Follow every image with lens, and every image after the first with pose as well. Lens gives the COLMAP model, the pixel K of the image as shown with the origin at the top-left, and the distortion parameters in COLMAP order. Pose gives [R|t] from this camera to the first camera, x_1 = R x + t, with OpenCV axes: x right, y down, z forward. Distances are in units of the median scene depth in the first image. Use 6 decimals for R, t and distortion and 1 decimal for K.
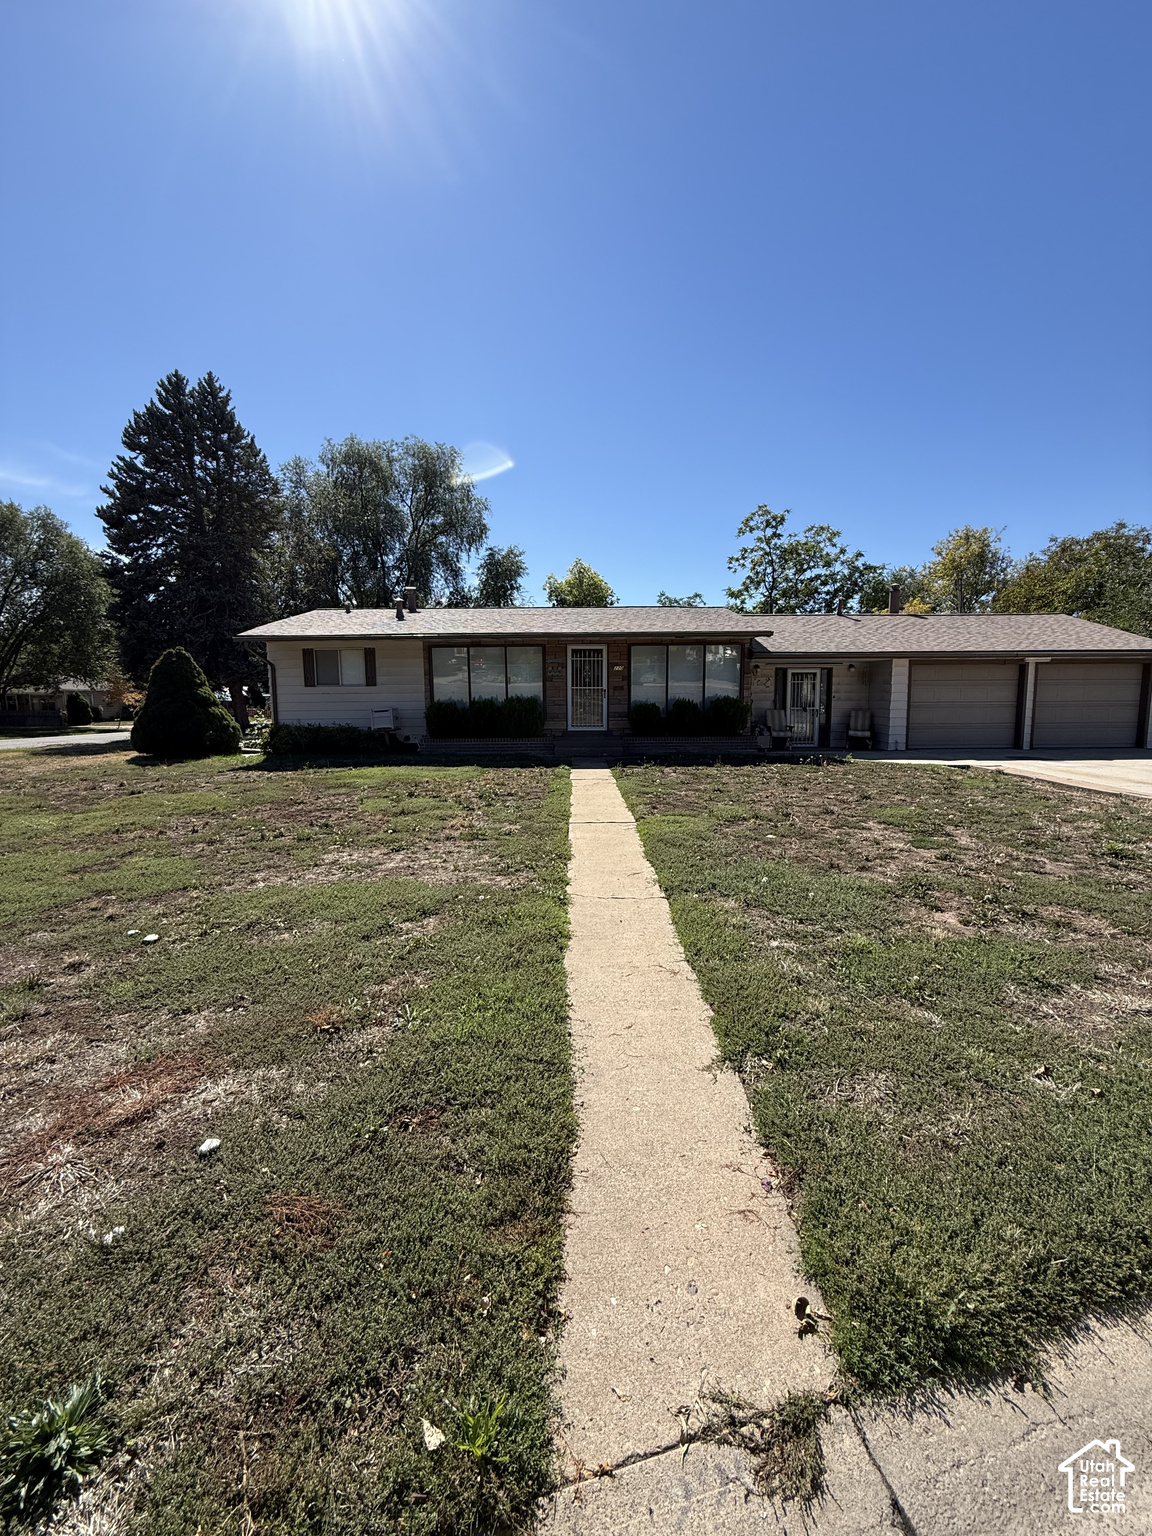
lens RADIAL K [[611.8, 0, 576.0], [0, 611.8, 768.0], [0, 0, 1]] dist [0.001418, -0.000034]
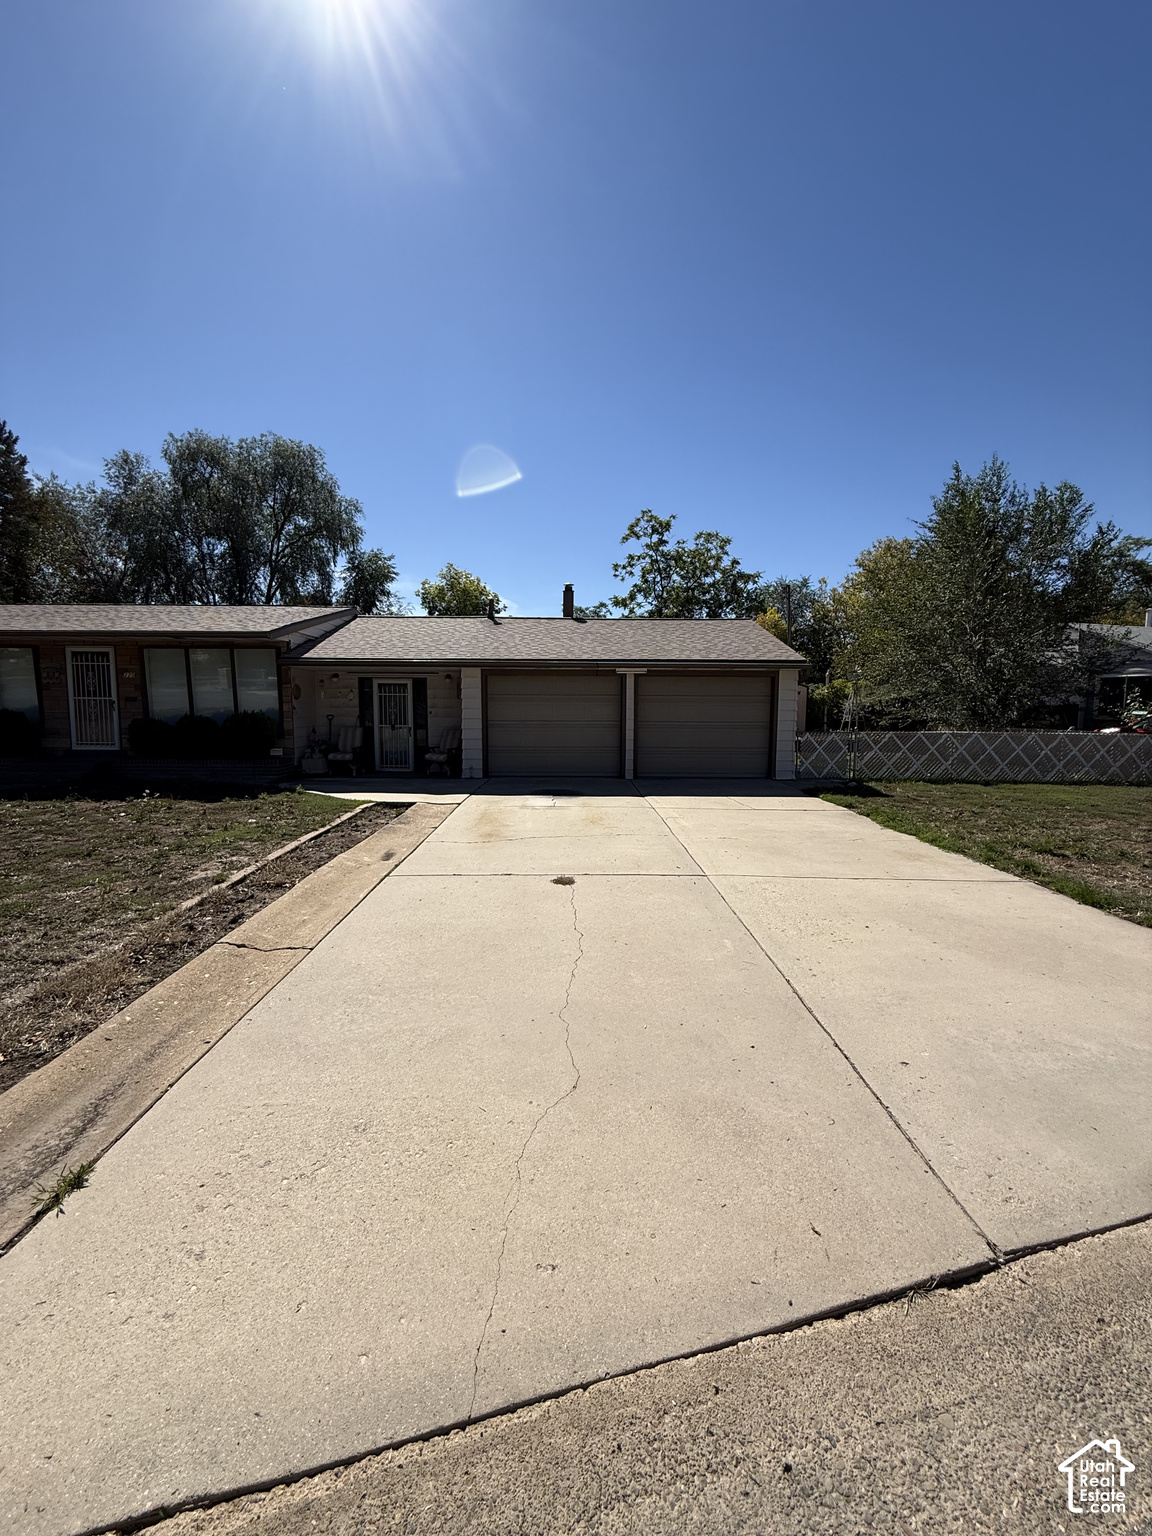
lens RADIAL K [[611.8, 0, 576.0], [0, 611.8, 768.0], [0, 0, 1]] dist [0.001418, -0.000034]
pose [[0.999915, 0.012550, -0.003587, 0.231420], [-0.012613, 0.999757, -0.018052, -0.010157], [0.003360, 0.018096, 0.999831, 0.059609]]
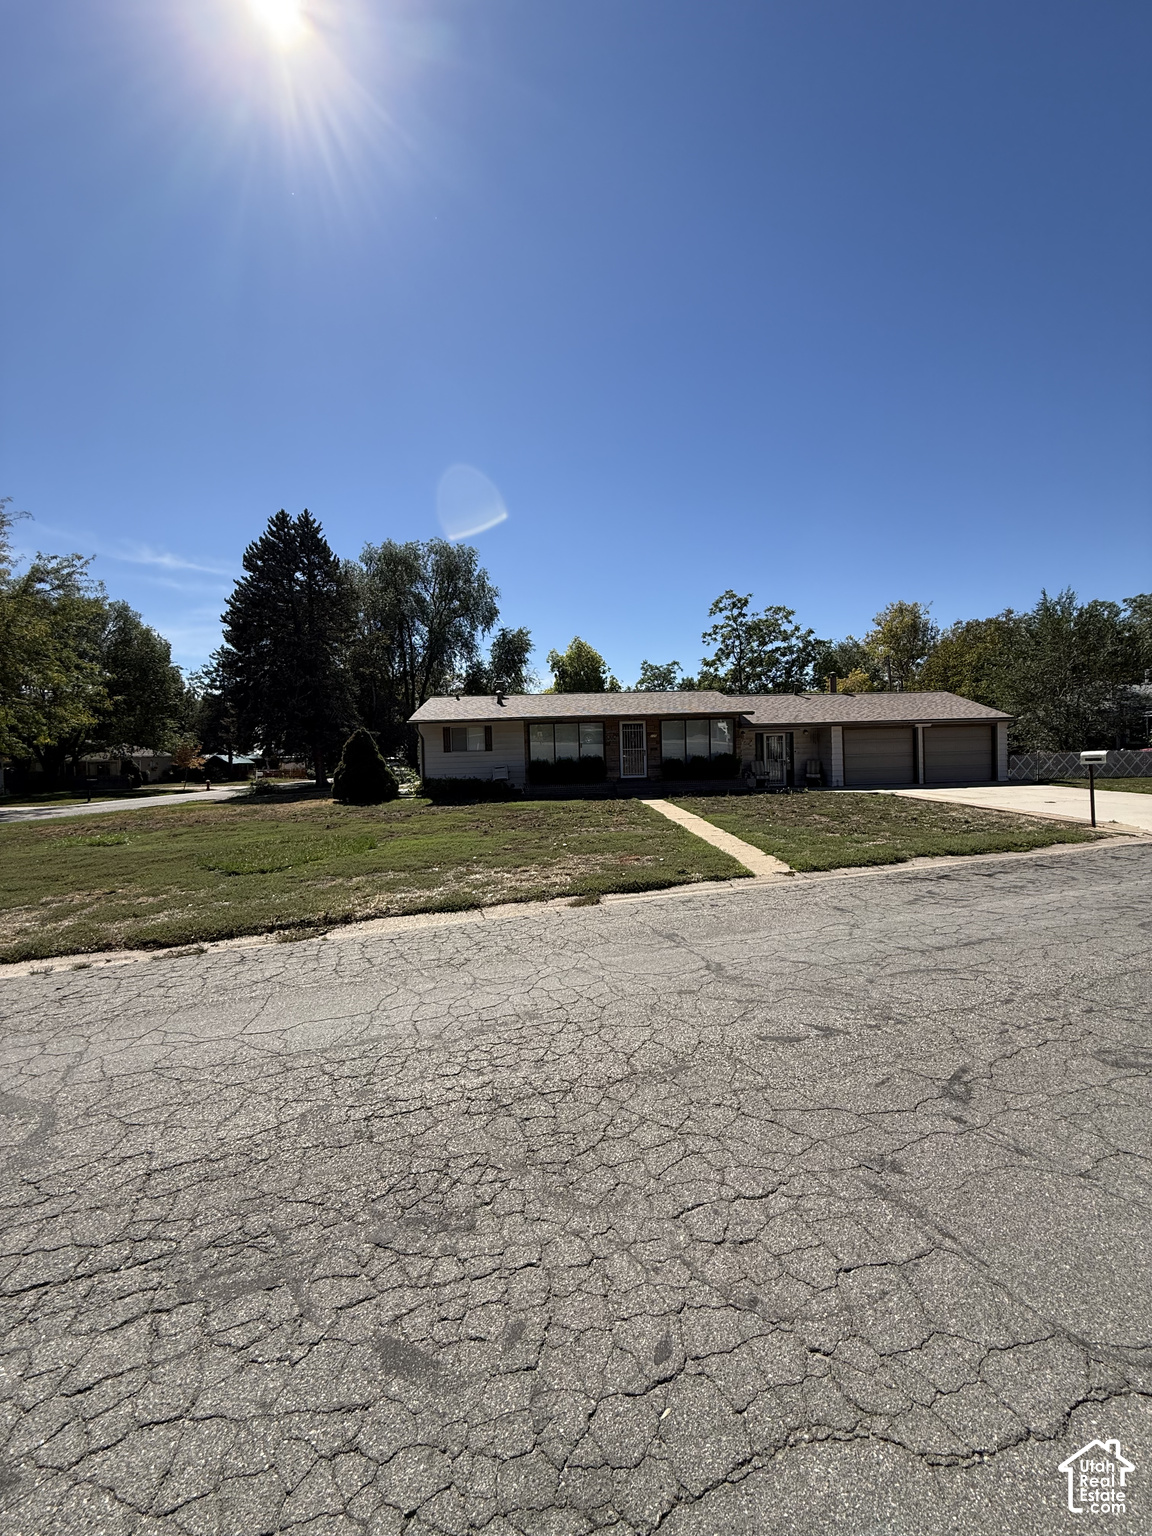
lens RADIAL K [[611.8, 0, 576.0], [0, 611.8, 768.0], [0, 0, 1]] dist [0.001418, -0.000034]
pose [[0.998626, -0.021842, 0.047630, -0.066342], [0.025965, 0.995803, -0.087758, 0.014565], [-0.045514, 0.088874, 0.995002, -0.164602]]
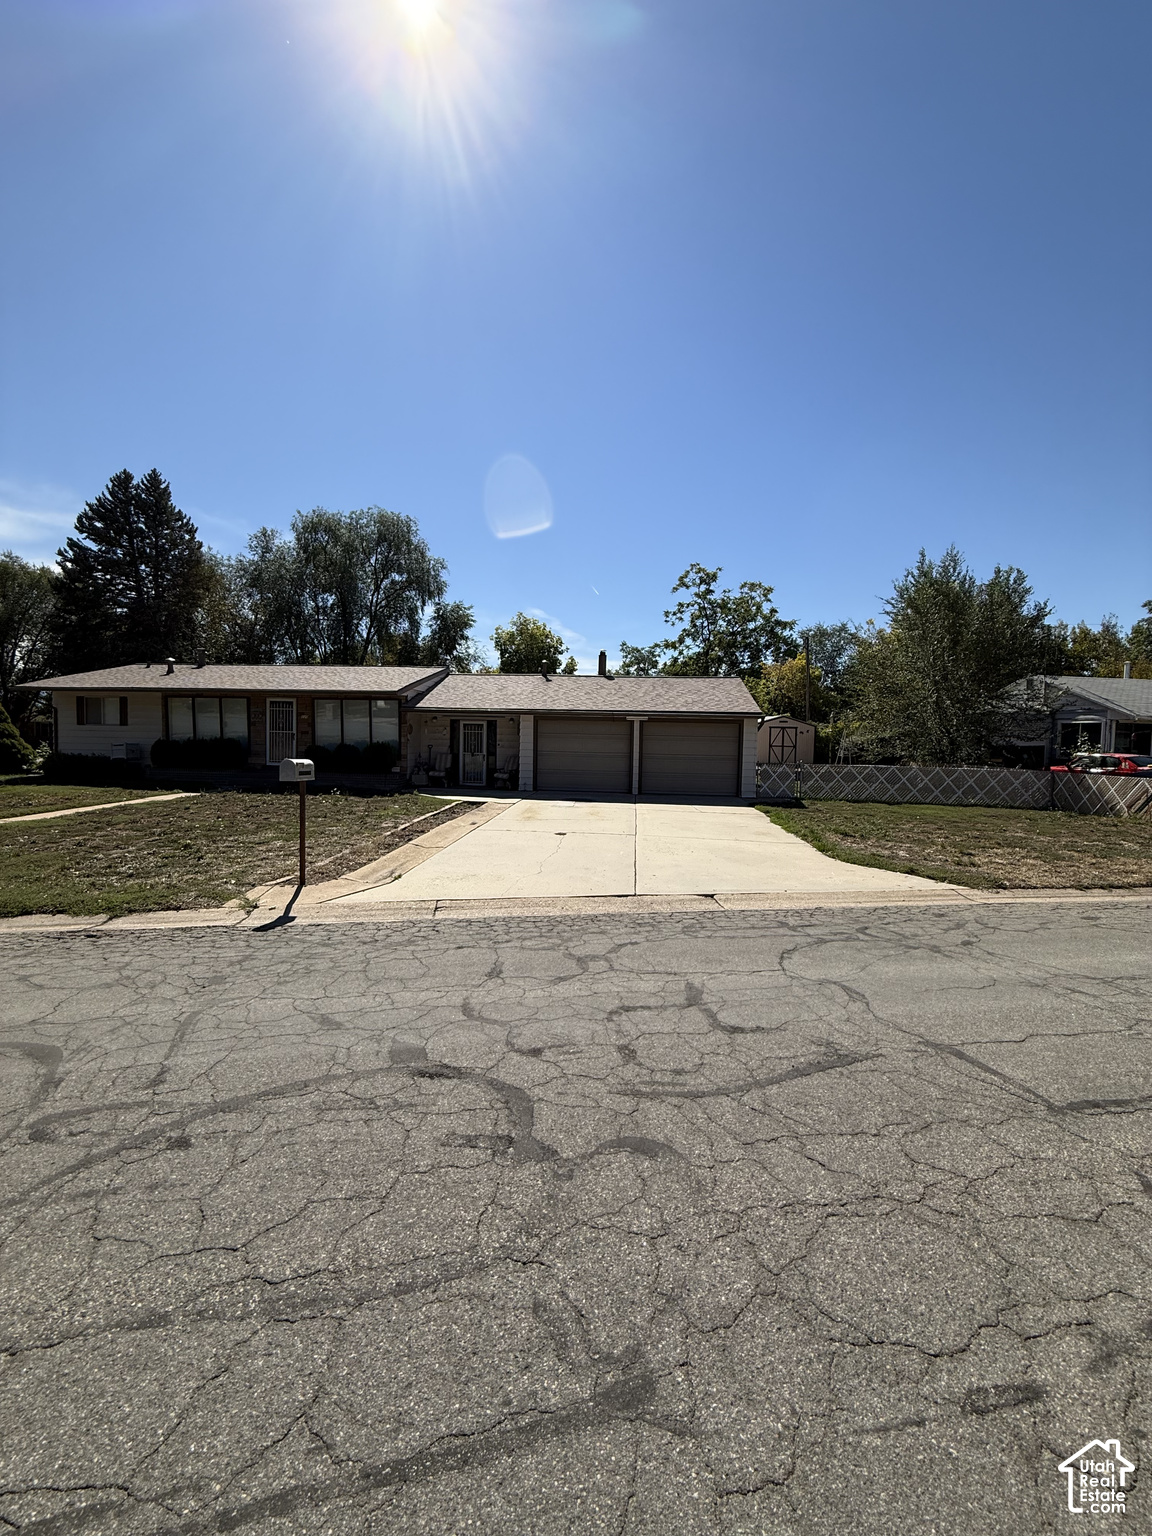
lens RADIAL K [[611.8, 0, 576.0], [0, 611.8, 768.0], [0, 0, 1]] dist [0.001418, -0.000034]
pose [[0.993211, 0.033951, -0.111259, 0.261227], [-0.041043, 0.997227, -0.062087, -0.000963], [0.108842, 0.066232, 0.991850, -0.061340]]
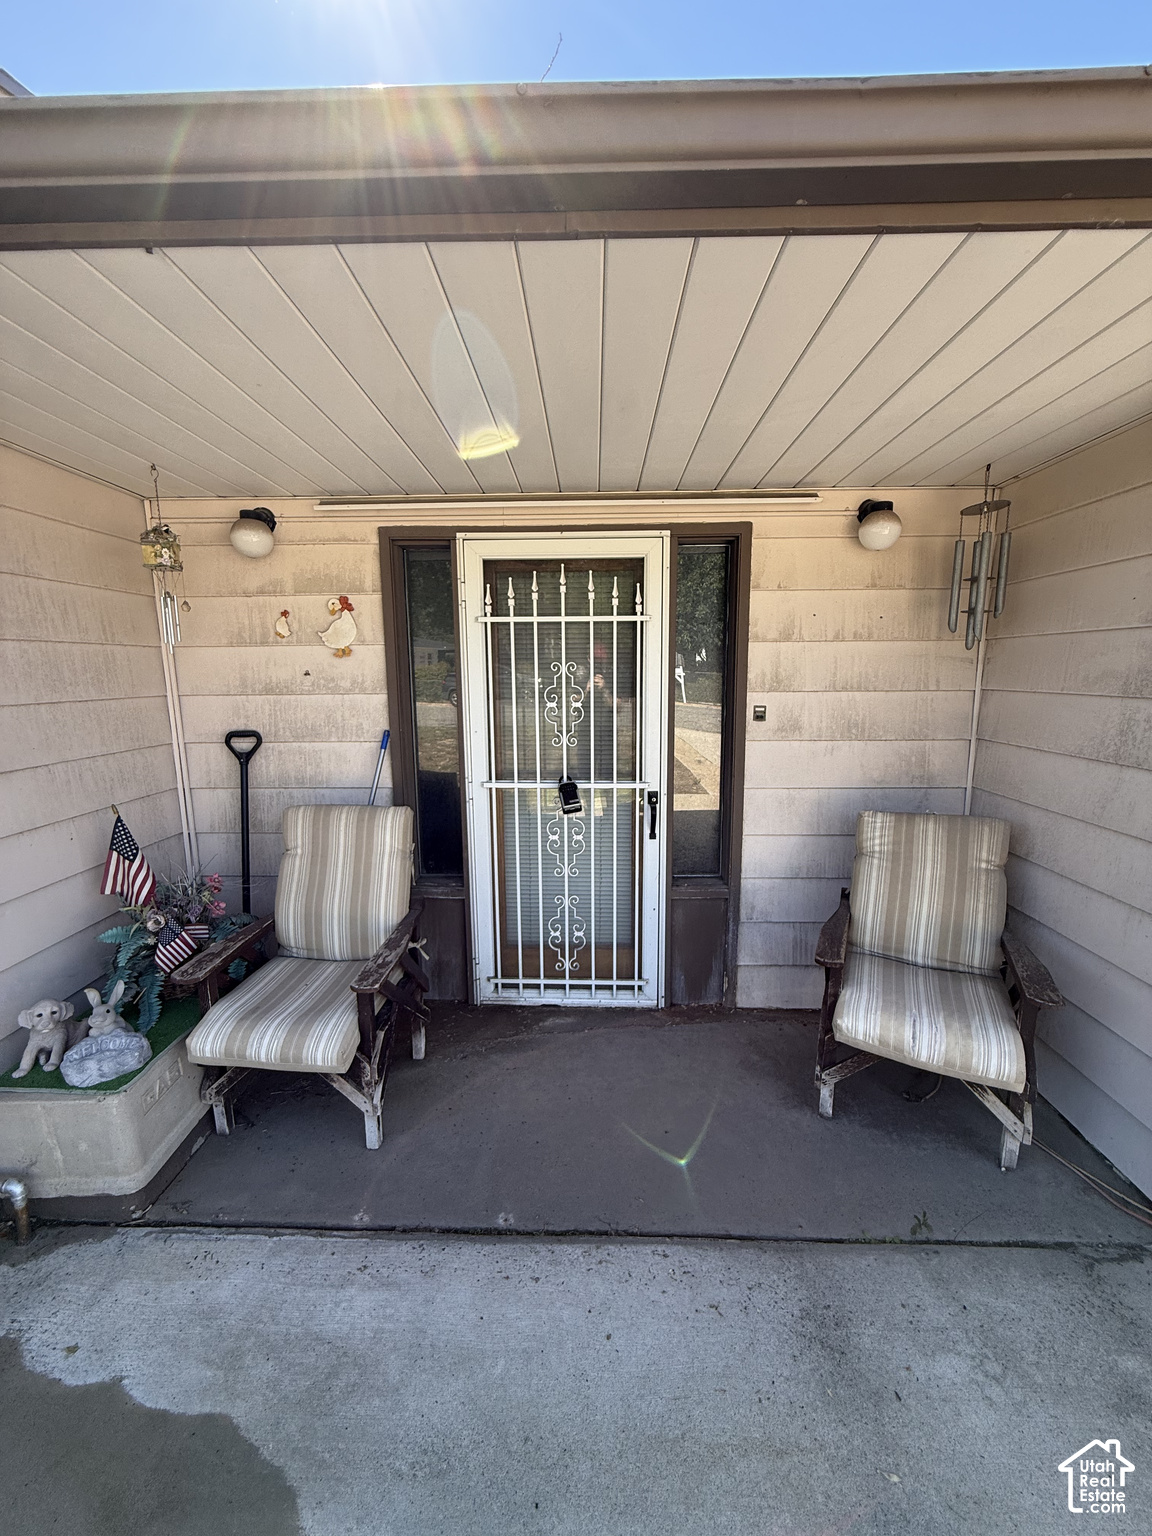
lens RADIAL K [[611.8, 0, 576.0], [0, 611.8, 768.0], [0, 0, 1]] dist [0.001418, -0.000034]
pose [[0.999442, 0.003465, -0.033221, 0.140210], [-0.002148, 0.999213, 0.039617, -0.040165], [0.033332, -0.039523, 0.998663, 0.310060]]
